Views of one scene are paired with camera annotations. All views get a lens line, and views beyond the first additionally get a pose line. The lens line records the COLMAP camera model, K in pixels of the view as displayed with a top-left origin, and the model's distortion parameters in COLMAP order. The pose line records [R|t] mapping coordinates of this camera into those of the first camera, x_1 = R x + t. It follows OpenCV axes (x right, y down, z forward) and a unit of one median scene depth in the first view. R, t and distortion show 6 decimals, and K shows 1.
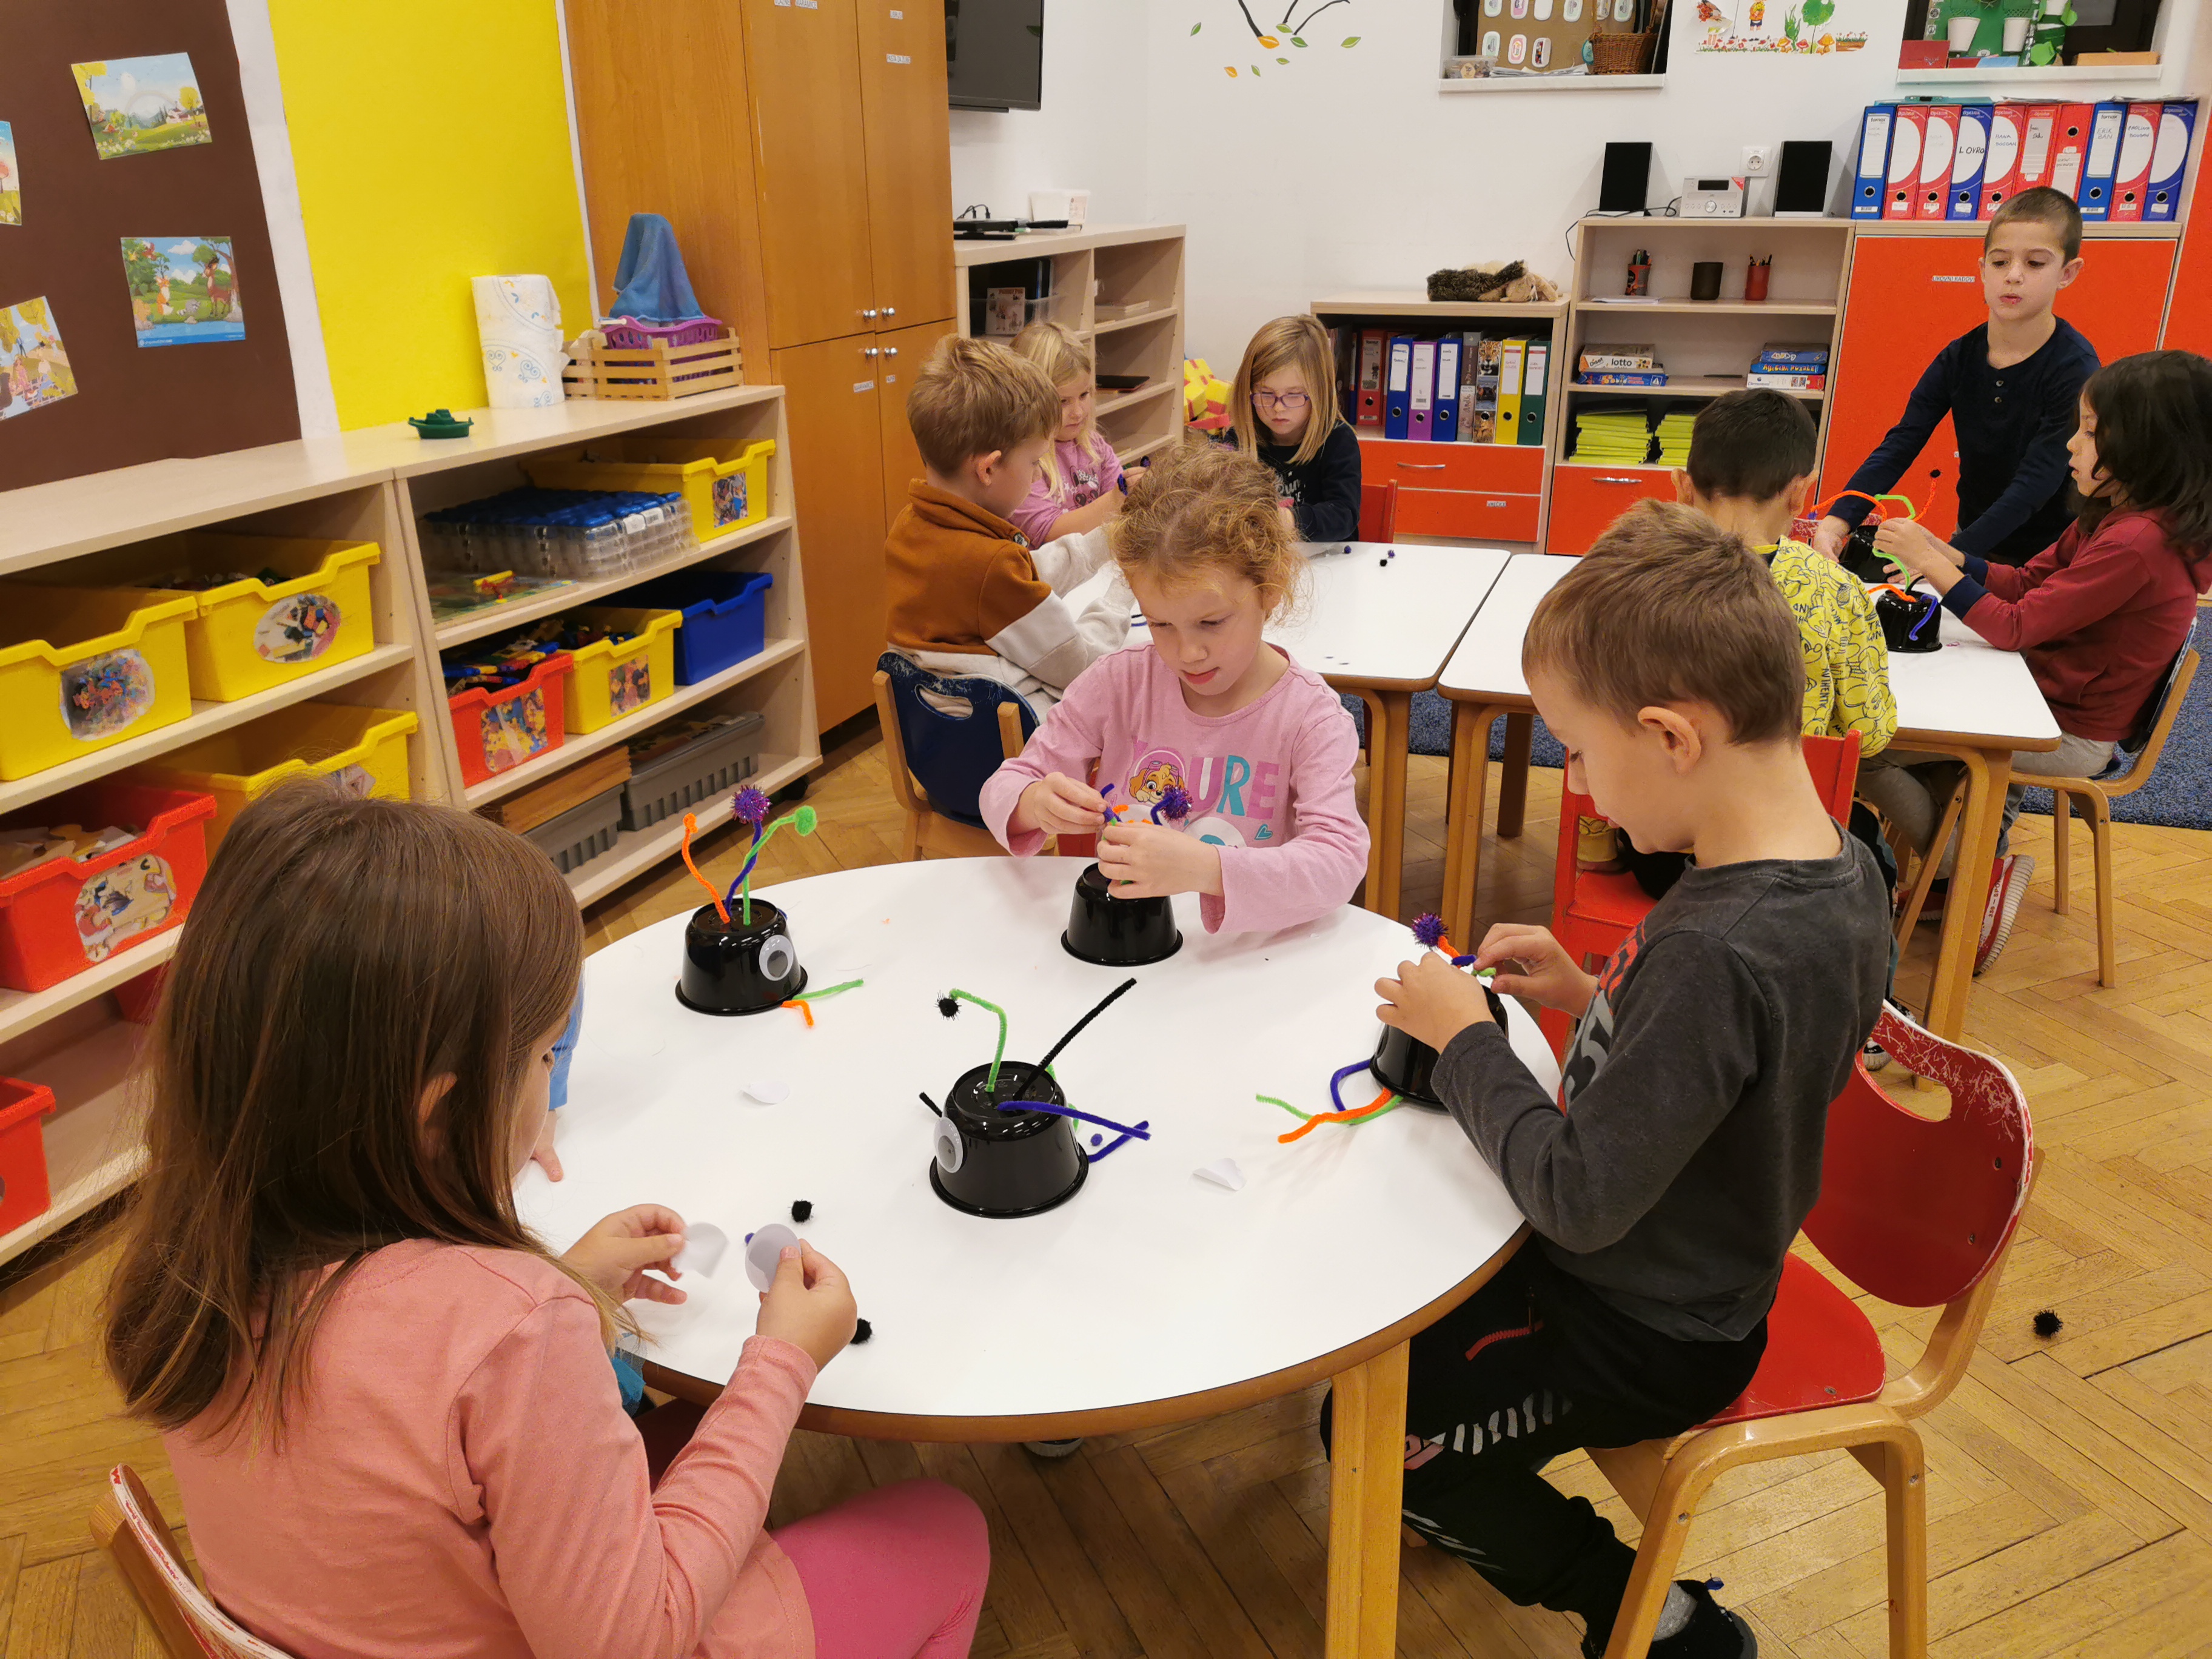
lens RADIAL K [[1789.4, 0, 1091.4], [0, 1789.4, 838.2], [0, 0, 1]] dist [0.025927, -0.027537]
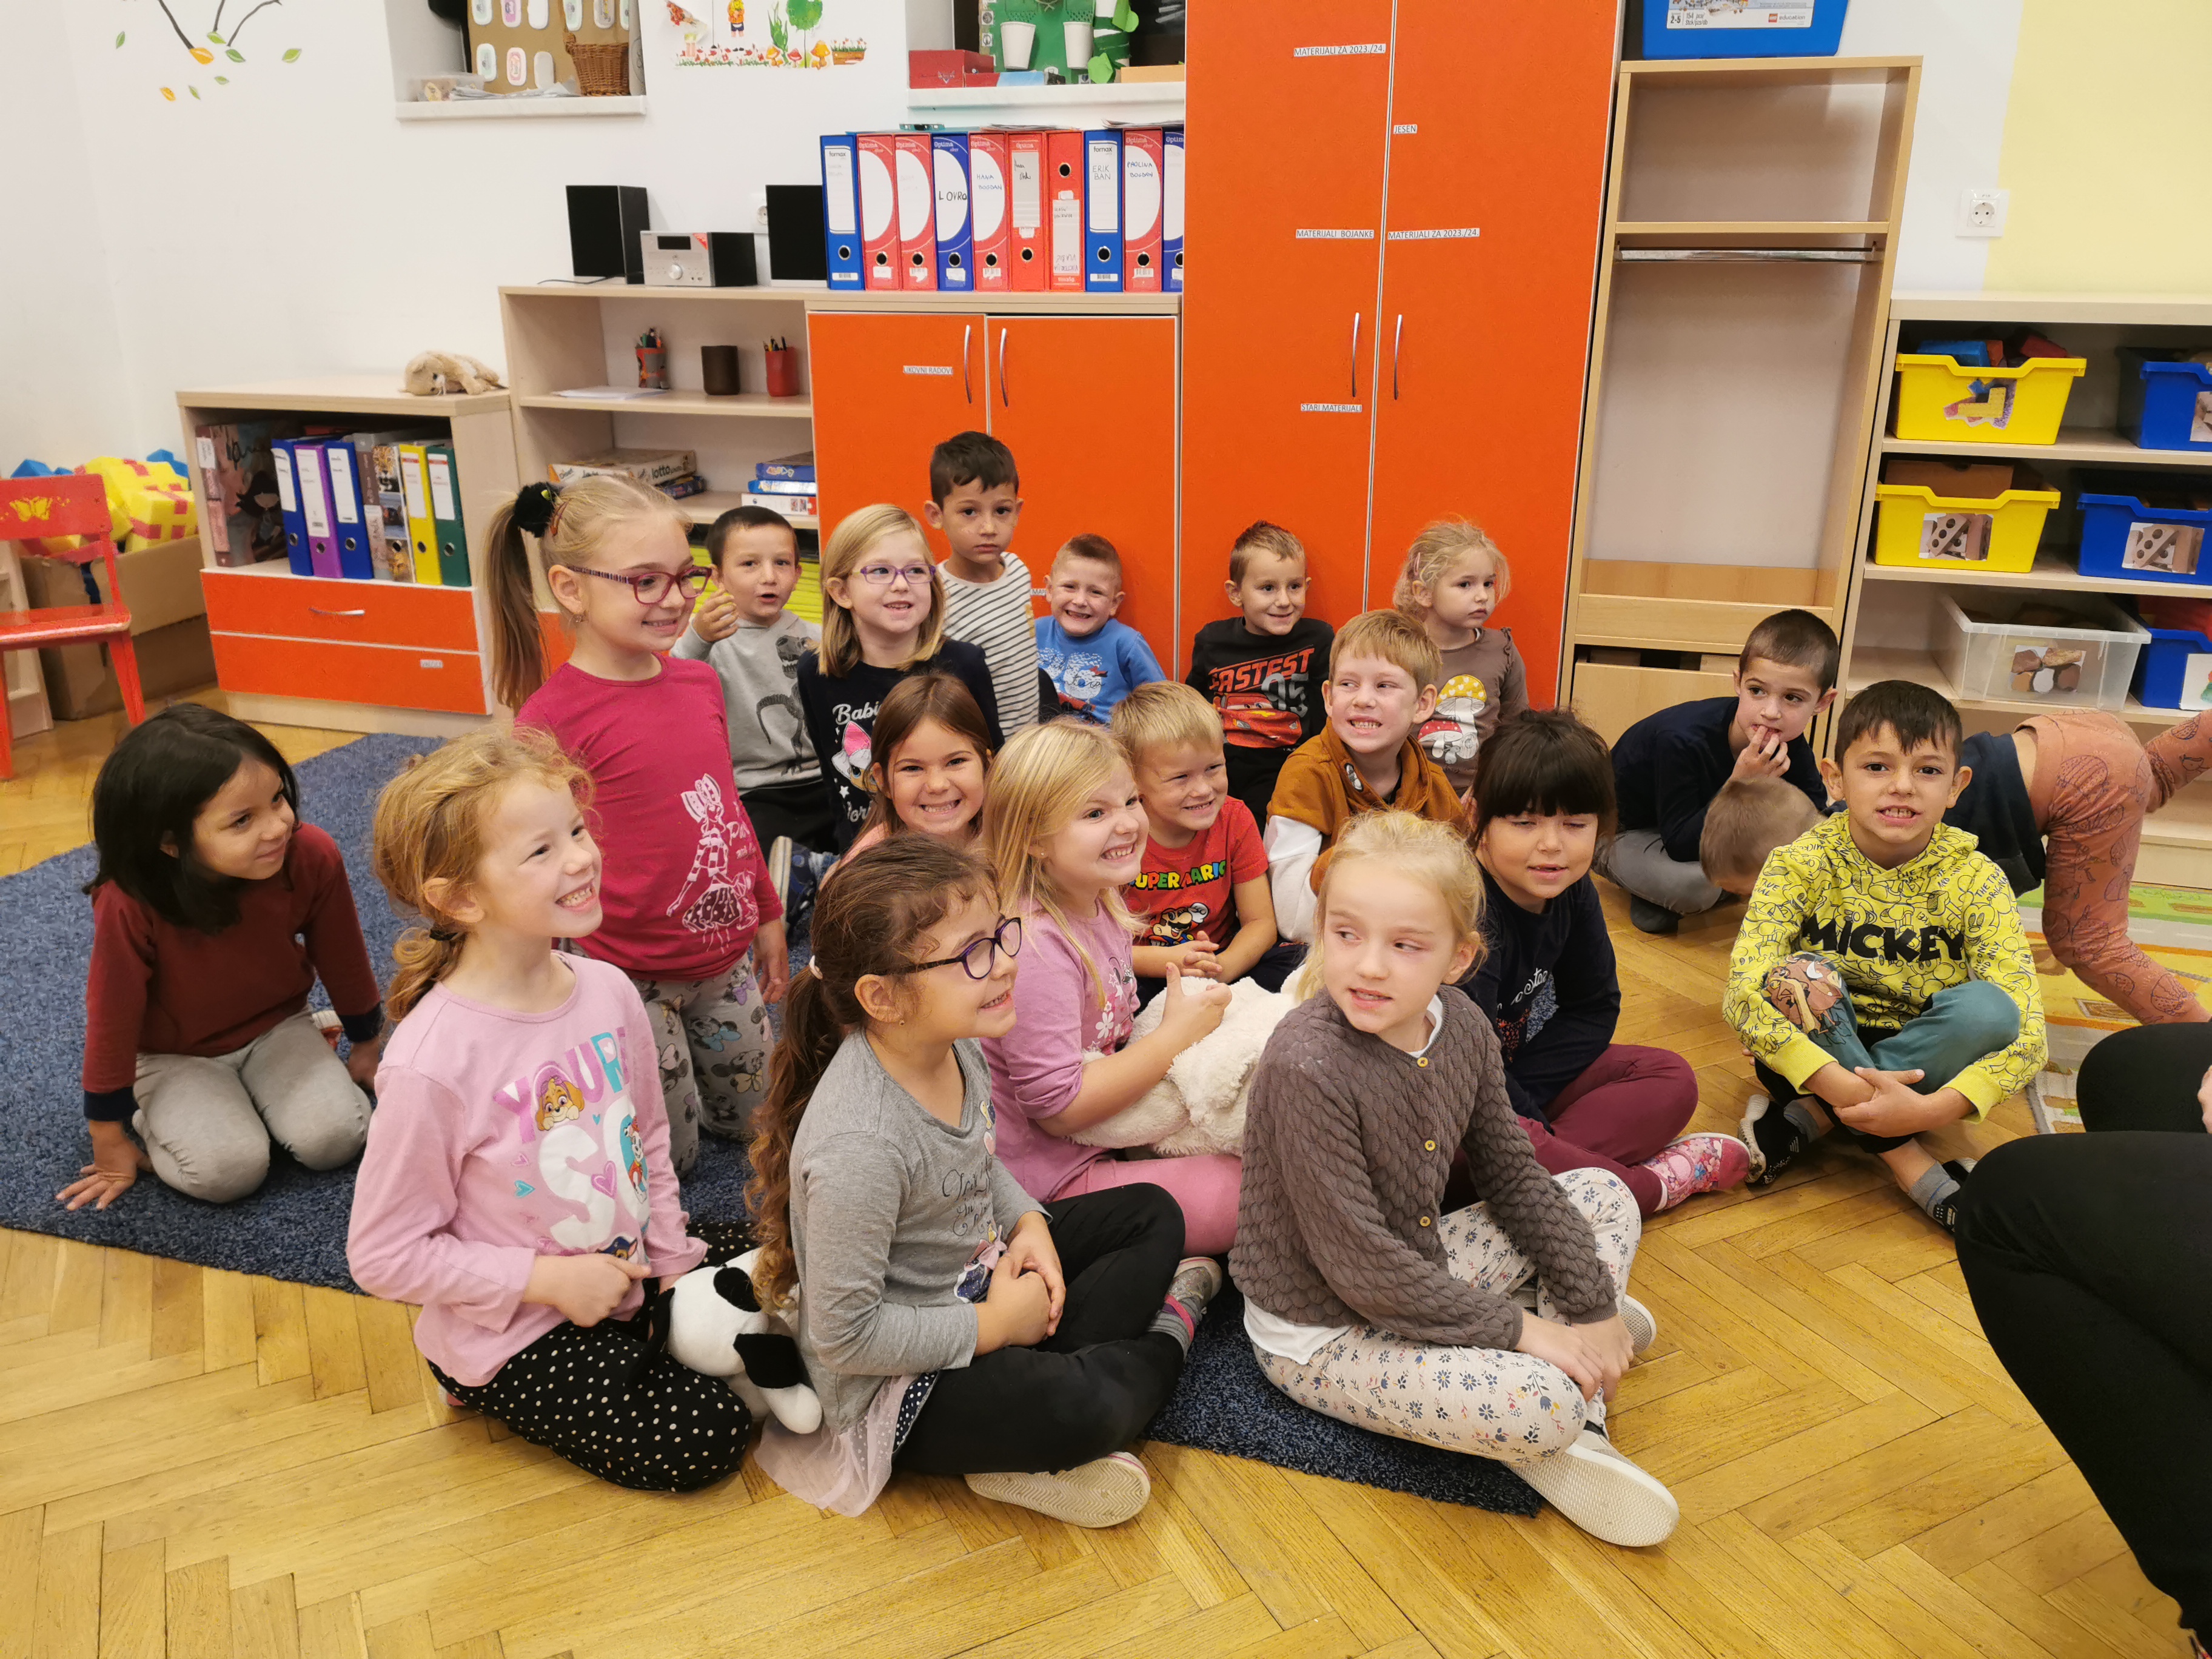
lens RADIAL K [[1706.0, 0, 1102.3], [0, 1706.0, 831.3], [0, 0, 1]] dist [0.080816, -0.102424]
pose [[0.999850, -0.004922, 0.016592, 0.510108], [0.005380, 0.999601, -0.027718, -0.097112], [-0.016449, 0.027804, 0.999478, 0.286226]]
